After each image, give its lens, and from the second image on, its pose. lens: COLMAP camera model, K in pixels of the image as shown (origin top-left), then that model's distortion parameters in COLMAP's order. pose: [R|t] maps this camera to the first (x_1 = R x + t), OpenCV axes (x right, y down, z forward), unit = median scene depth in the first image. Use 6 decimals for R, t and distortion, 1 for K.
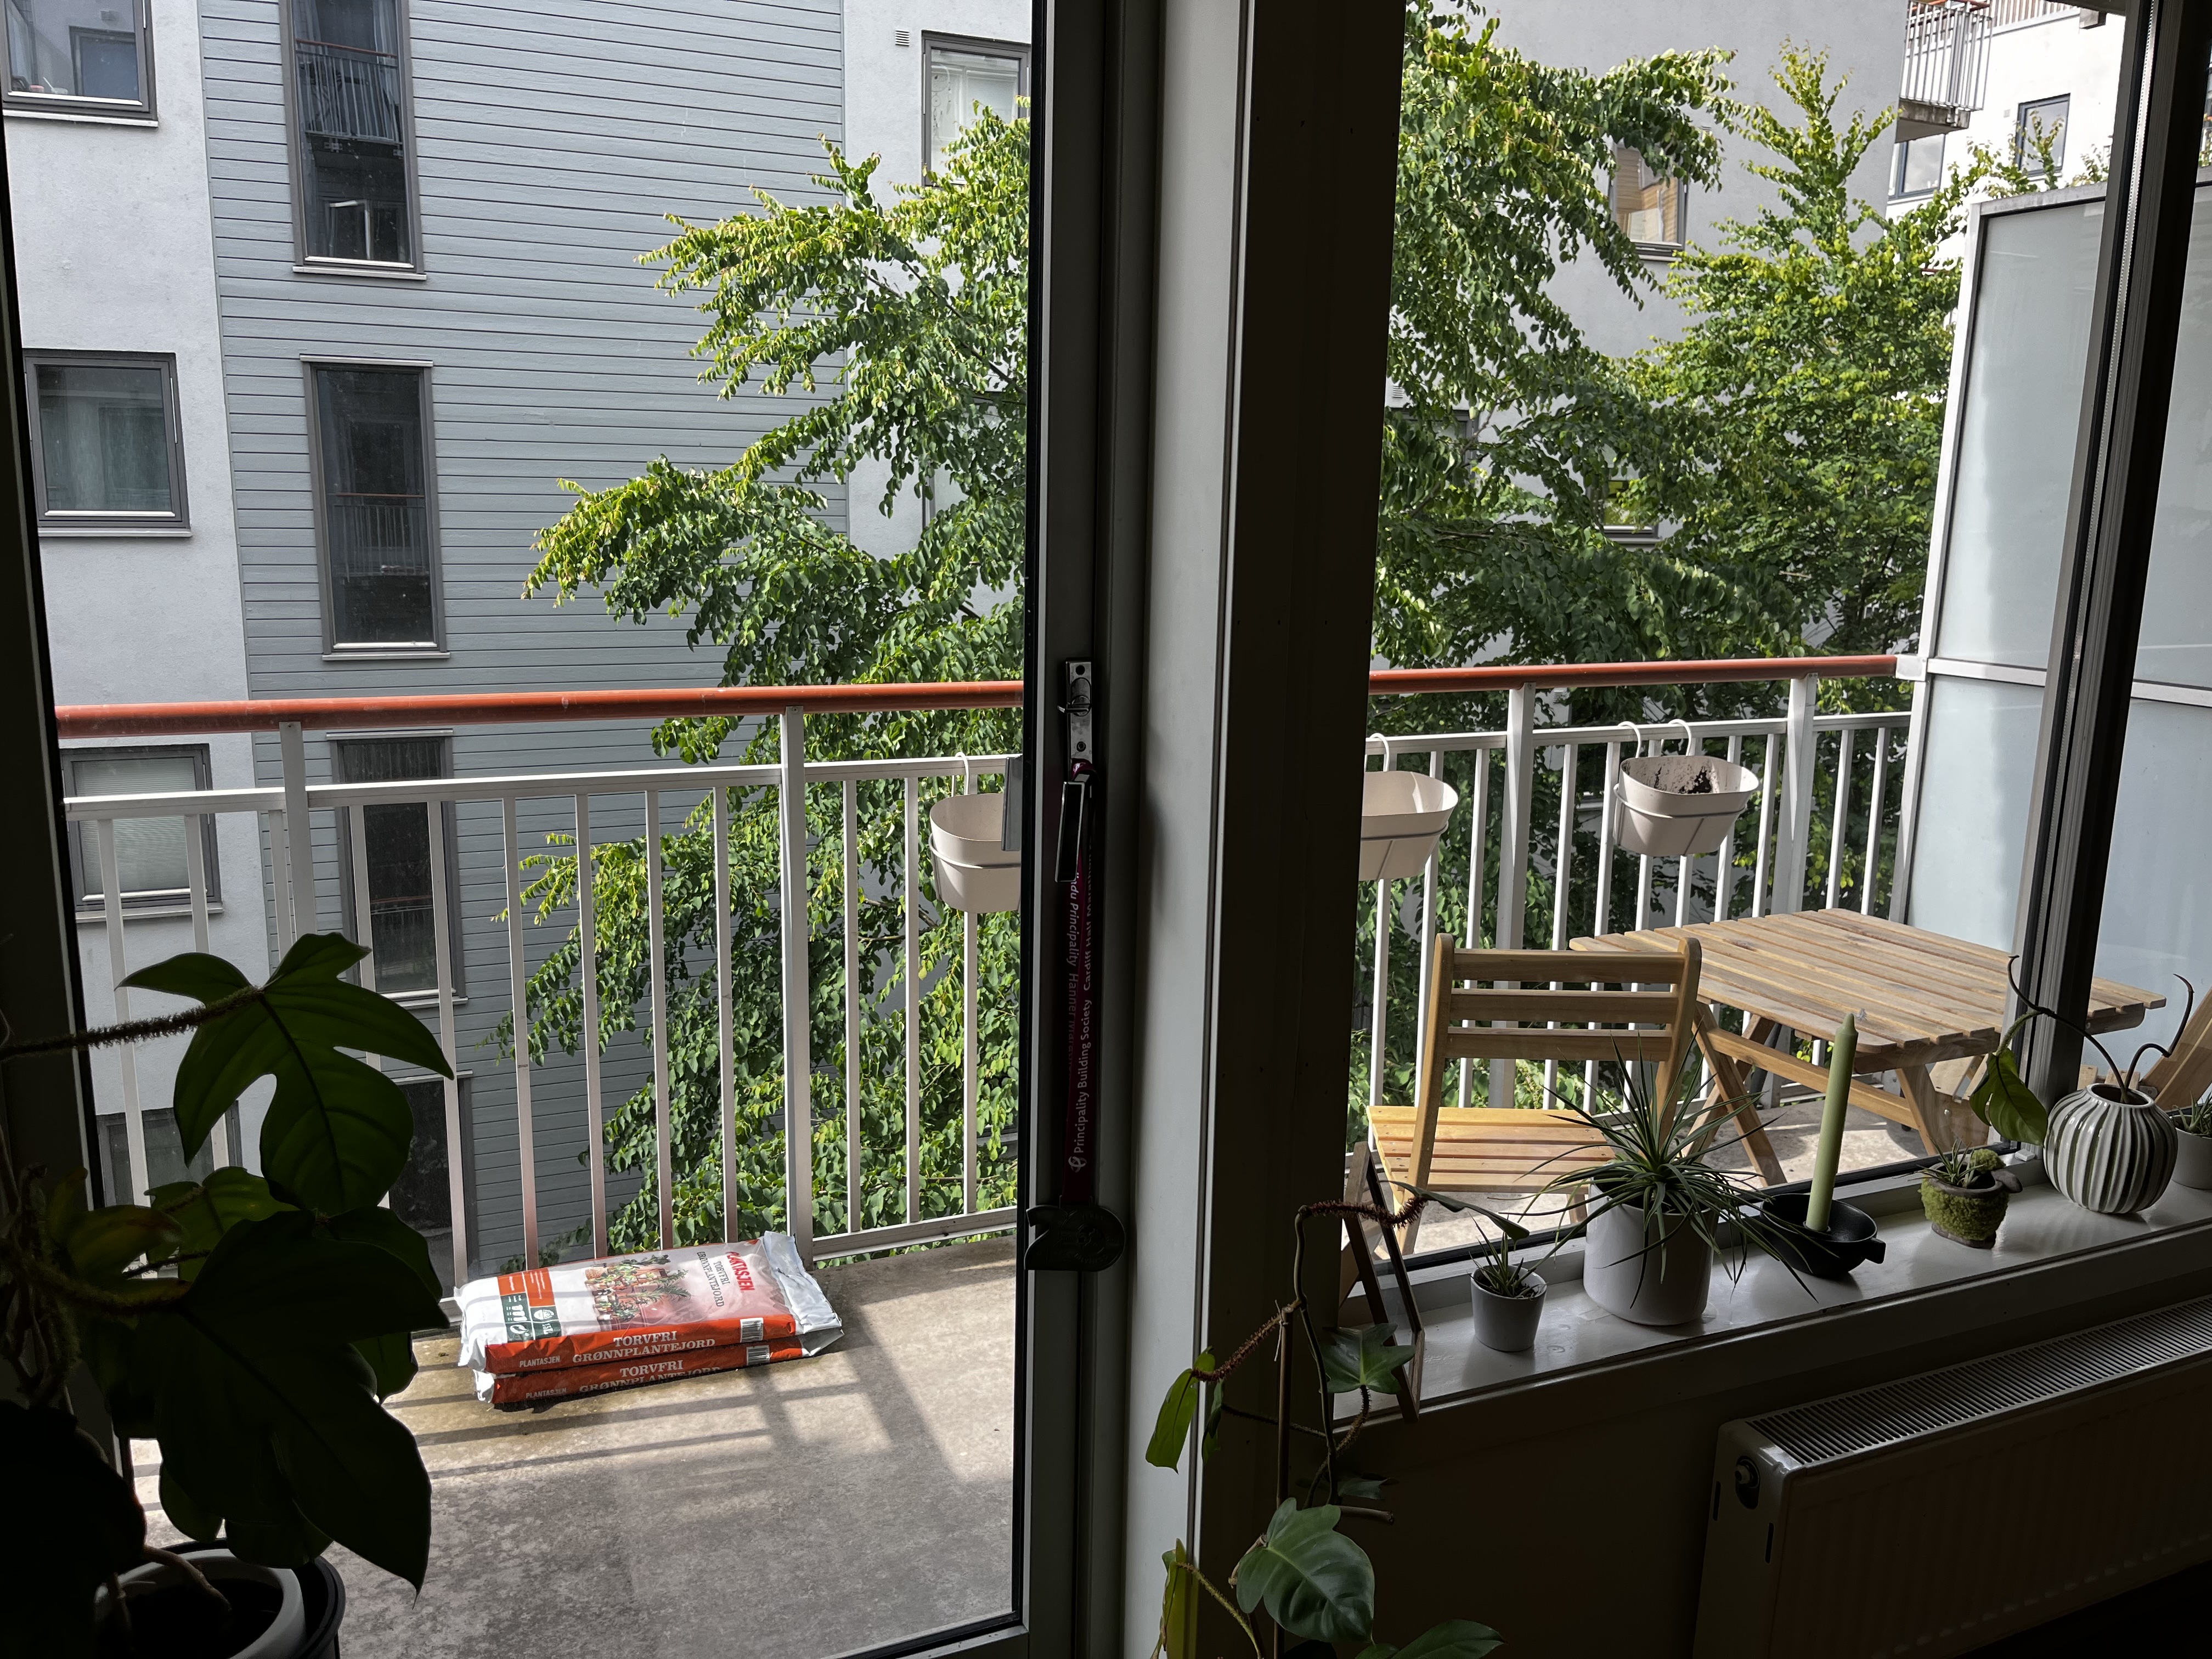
lens RADIAL K [[1672.5, 0, 1107.5], [0, 1672.5, 826.0], [0, 0, 1]] dist [-0.001416, -0.003770]
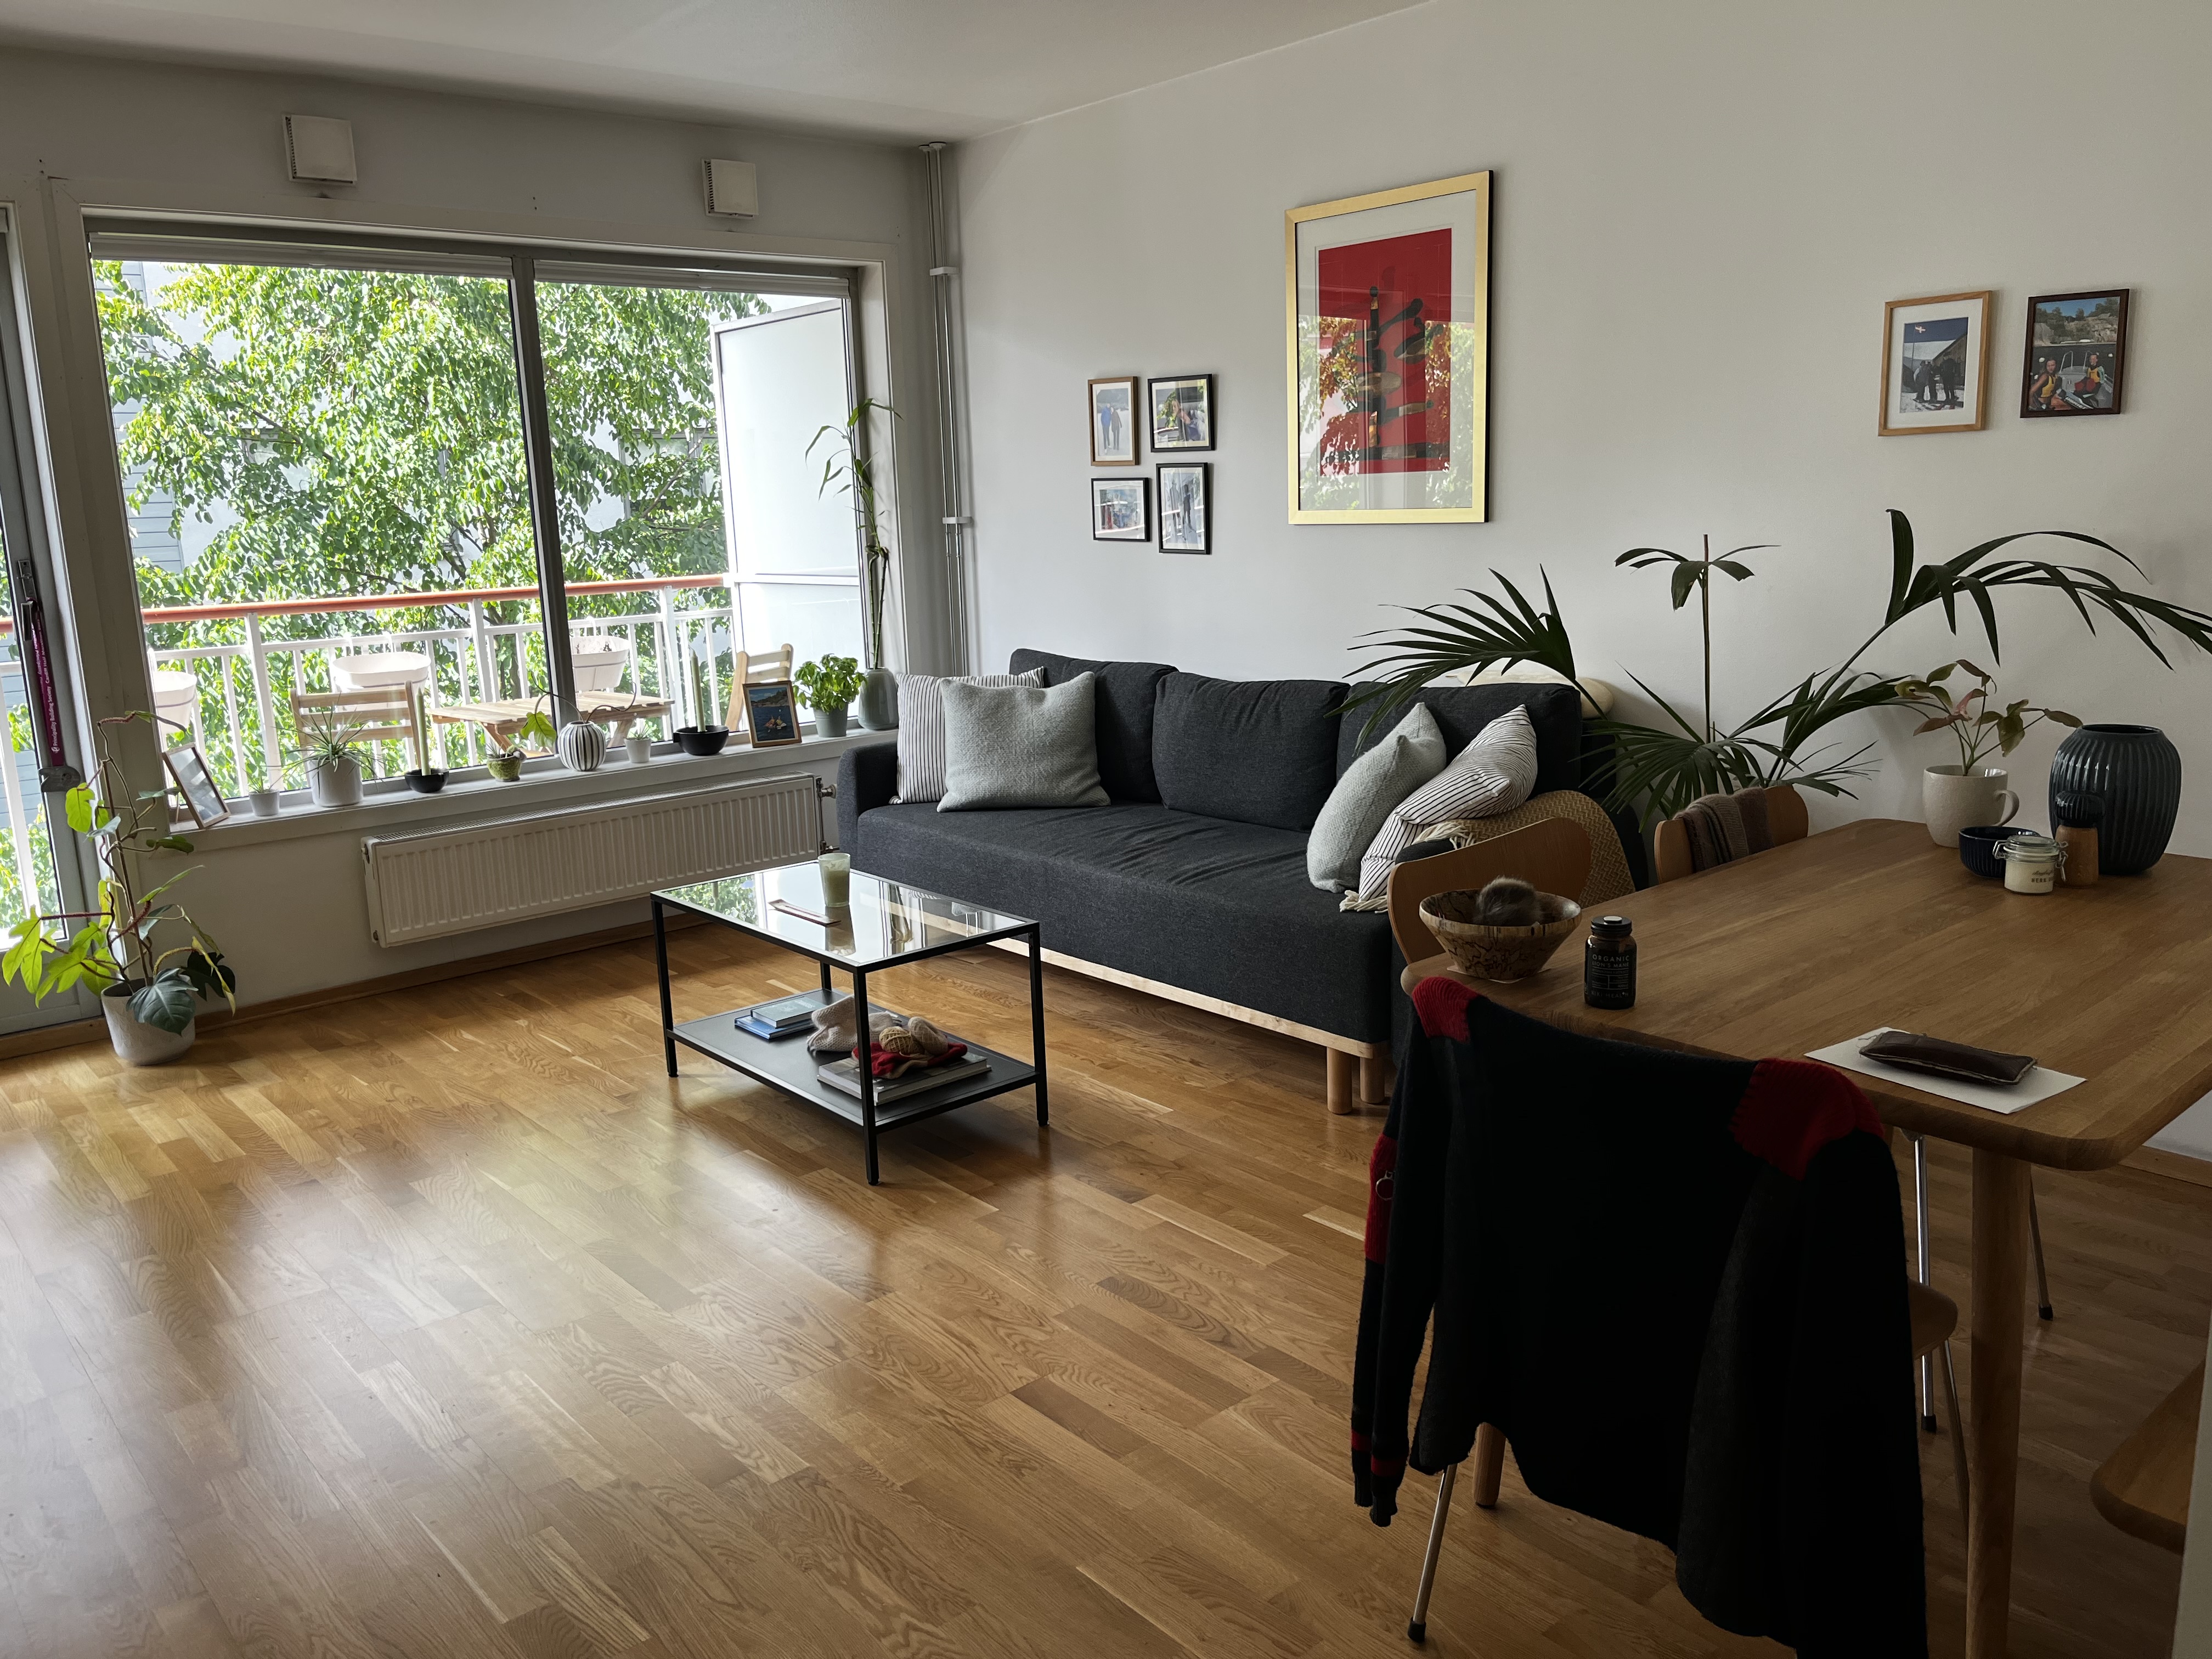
lens RADIAL K [[1672.5, 0, 1104.3], [0, 1672.5, 826.7], [0, 0, 1]] dist [-0.001416, -0.003770]
pose [[0.952358, -0.108105, 0.285181, 0.162530], [0.109090, 0.993954, 0.012477, 0.095067], [-0.284806, 0.019228, 0.958392, -0.415656]]
